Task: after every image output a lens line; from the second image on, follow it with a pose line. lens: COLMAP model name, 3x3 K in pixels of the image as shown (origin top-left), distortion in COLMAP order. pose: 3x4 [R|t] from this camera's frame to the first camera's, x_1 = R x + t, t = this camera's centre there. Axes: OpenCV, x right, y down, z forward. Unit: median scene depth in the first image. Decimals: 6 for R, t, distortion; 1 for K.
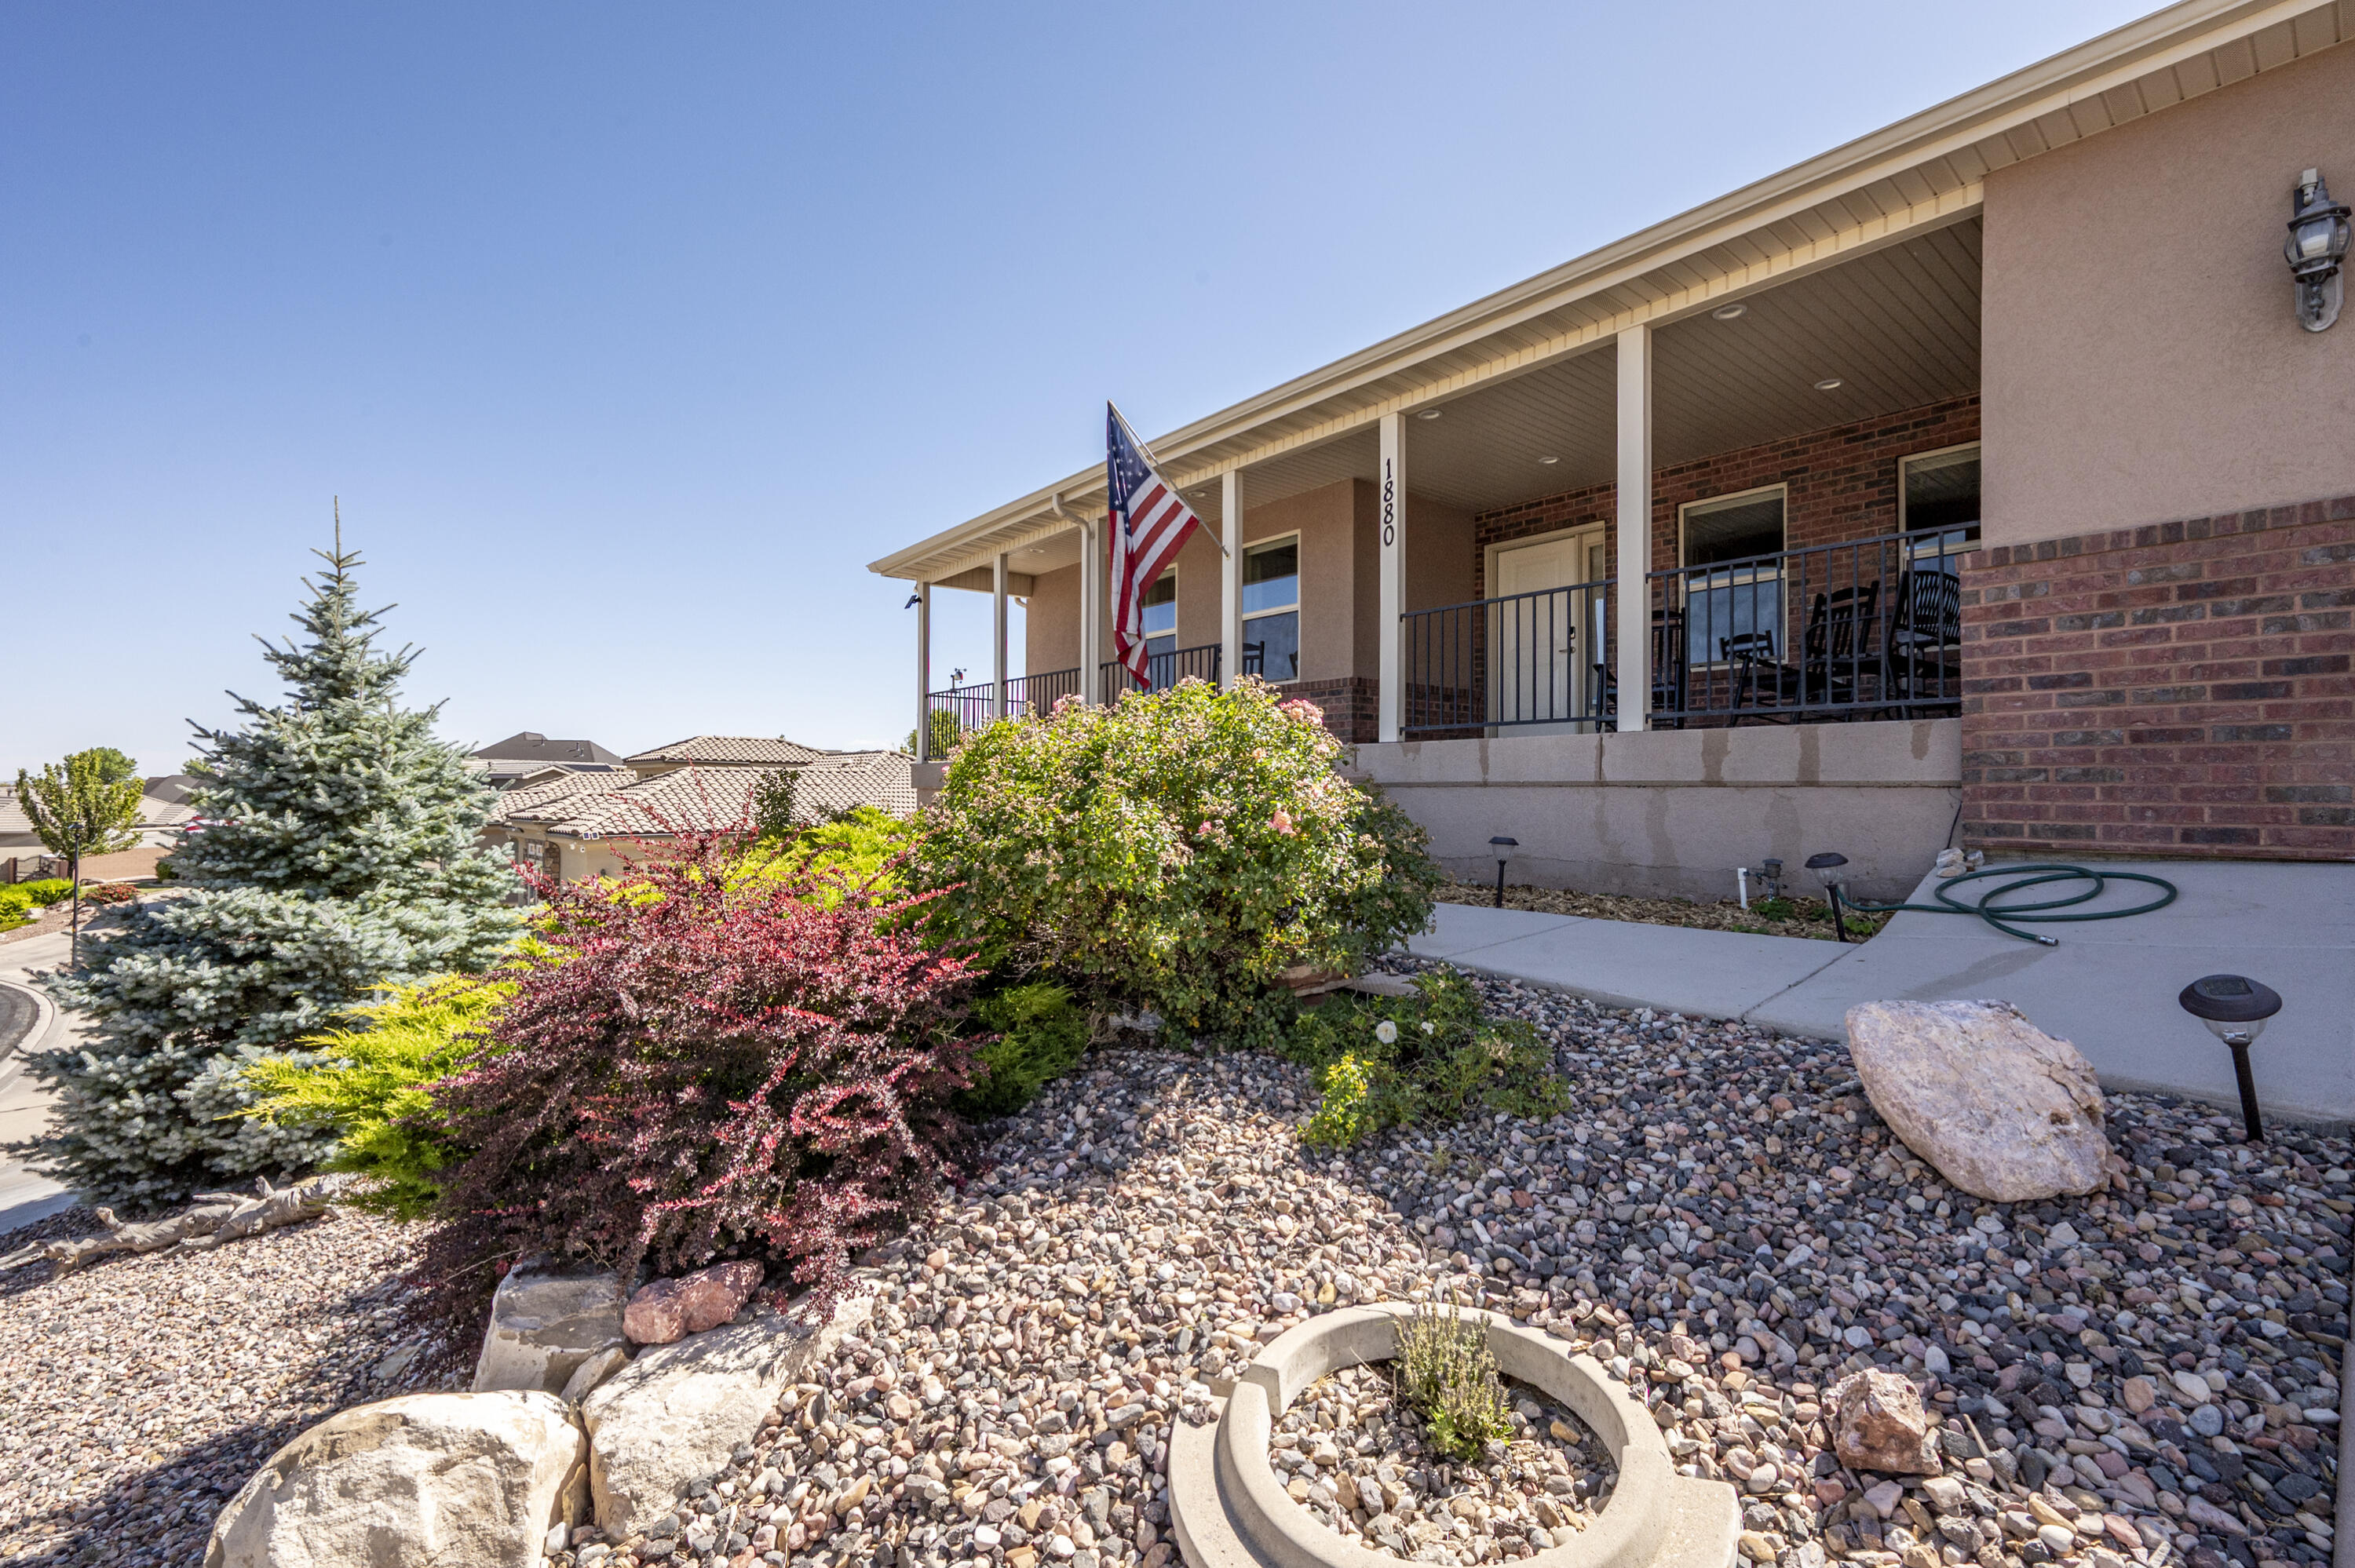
lens RADIAL K [[1035.7, 0, 1177.5], [0, 1035.7, 784.0], [0, 0, 1]] dist [0.000452, -0.000013]
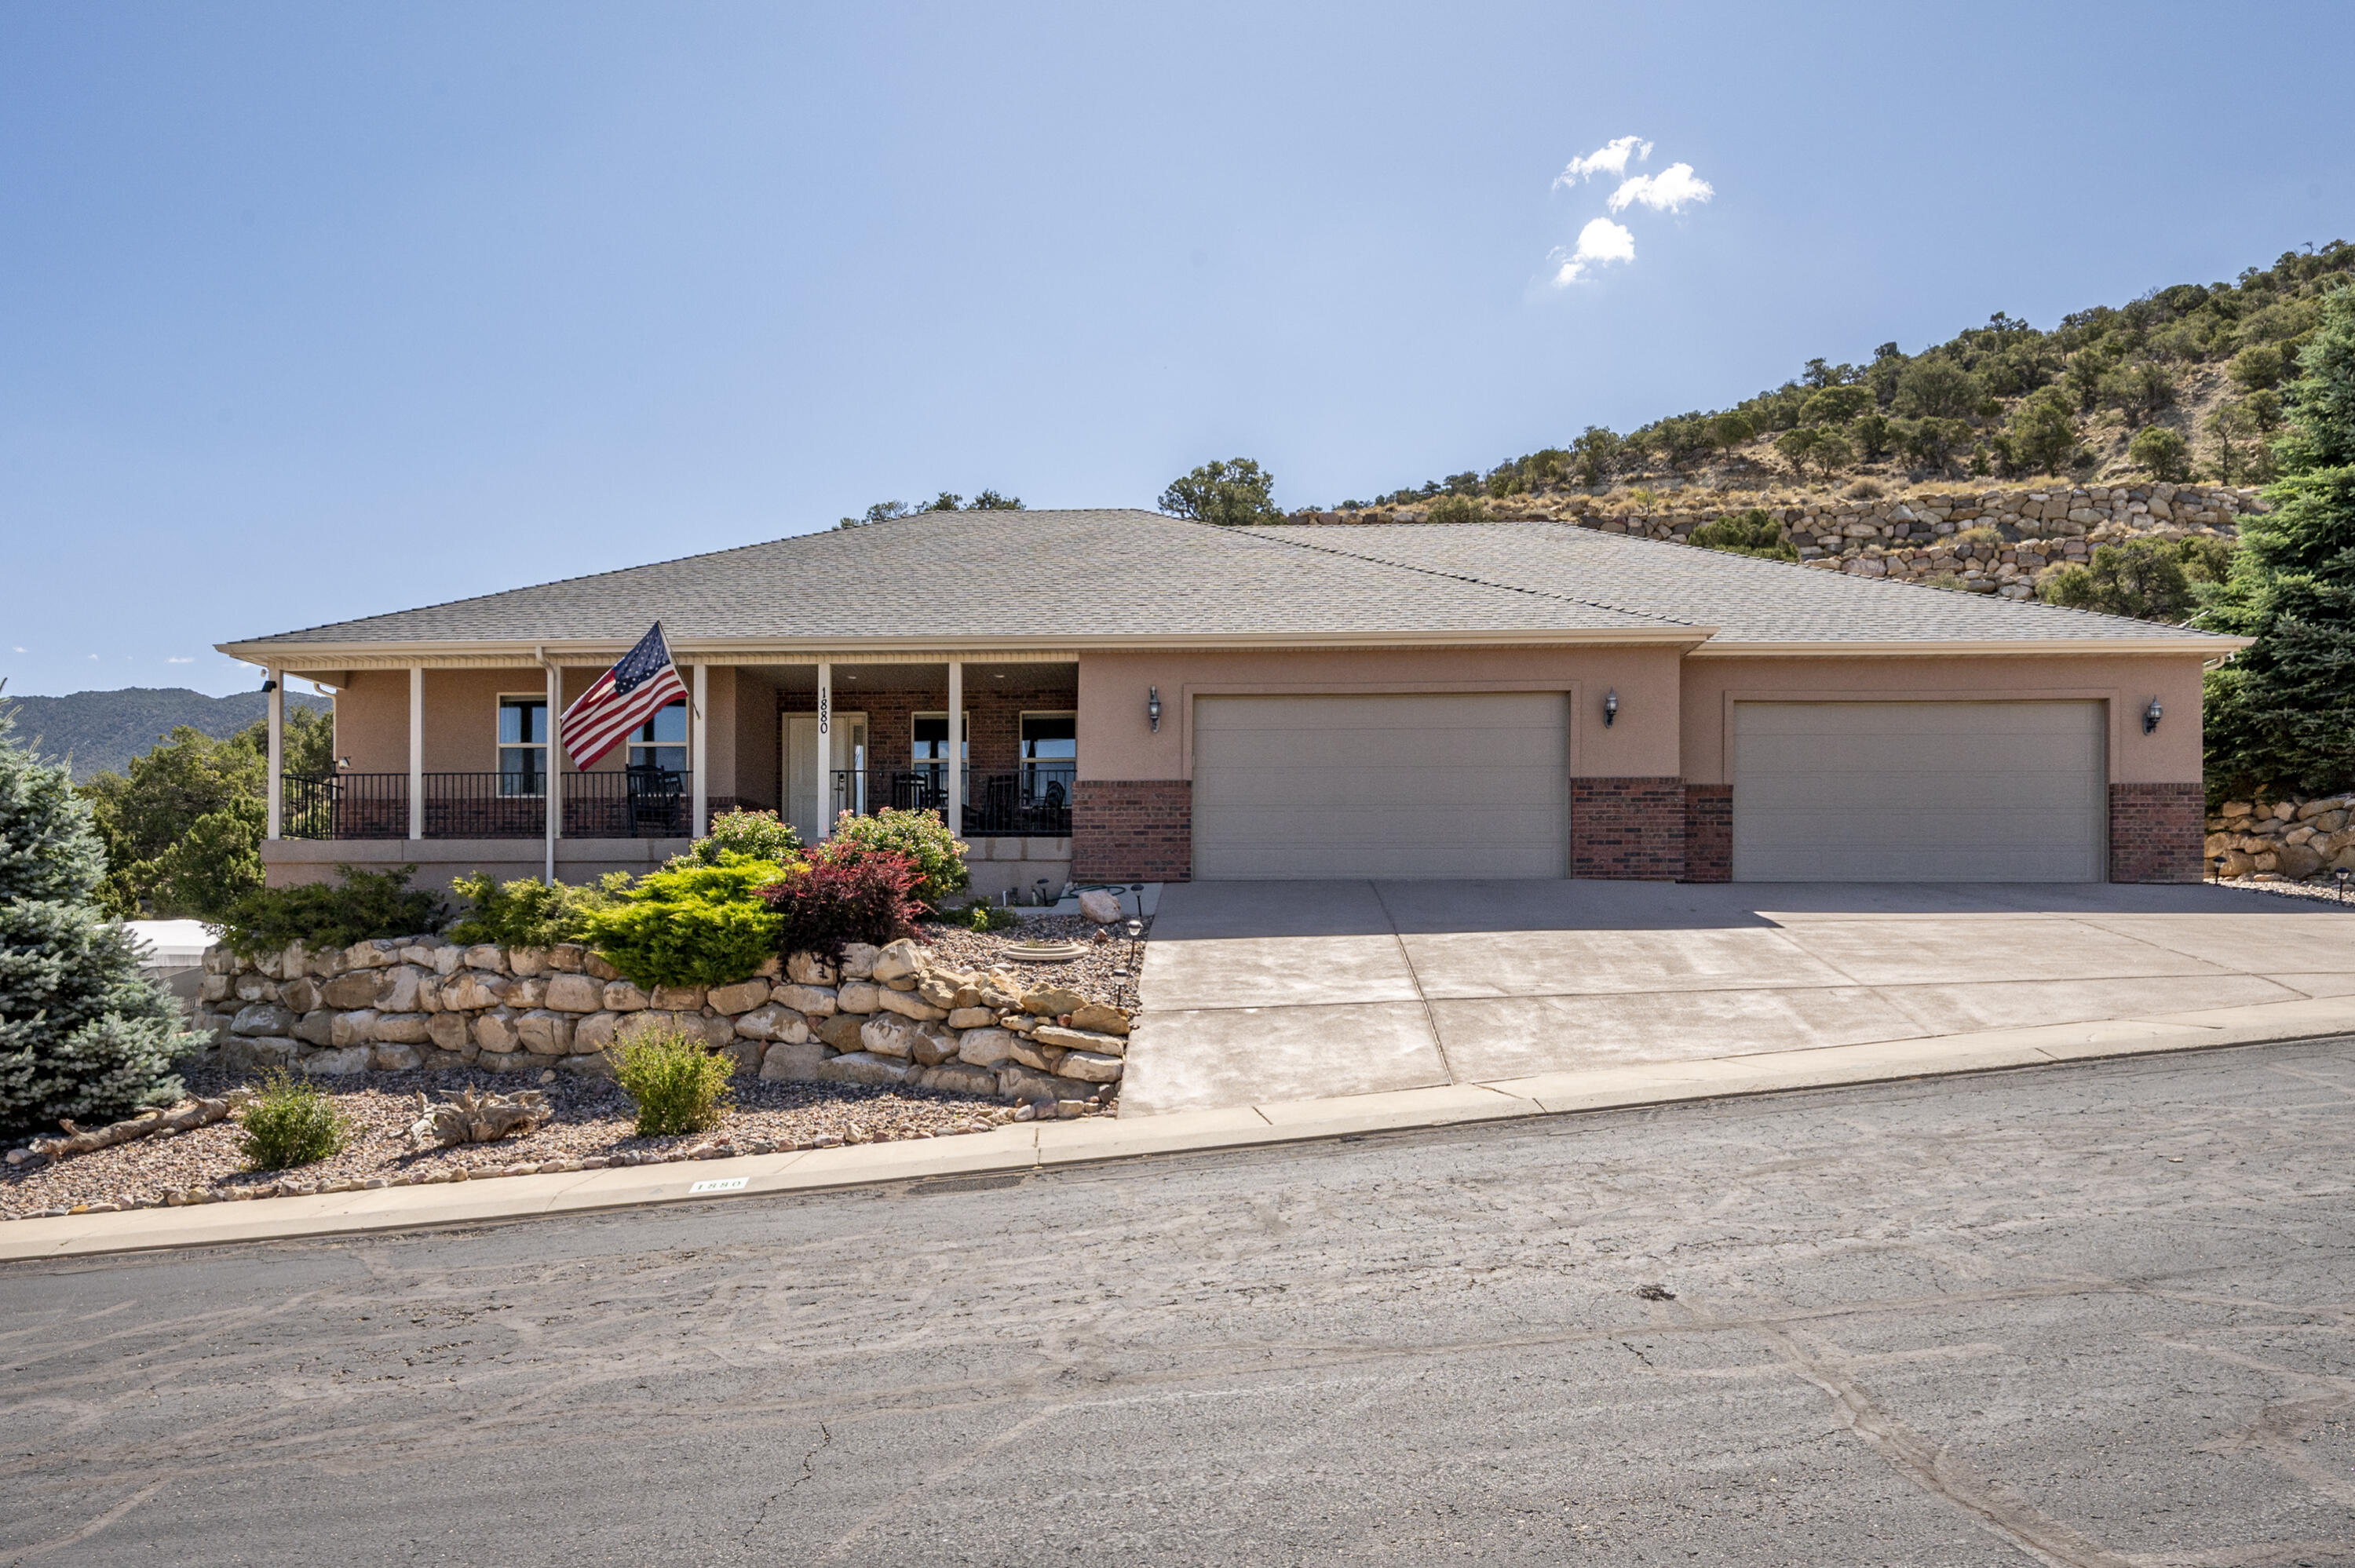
lens RADIAL K [[1368.9, 0, 1177.5], [0, 1368.9, 784.0], [0, 0, 1]] dist [0.000580, 0.000128]
pose [[0.674170, 0.083532, 0.733837, -1.441684], [-0.005886, 0.994160, -0.107756, 0.153444], [-0.738553, 0.068327, 0.670725, -1.389628]]
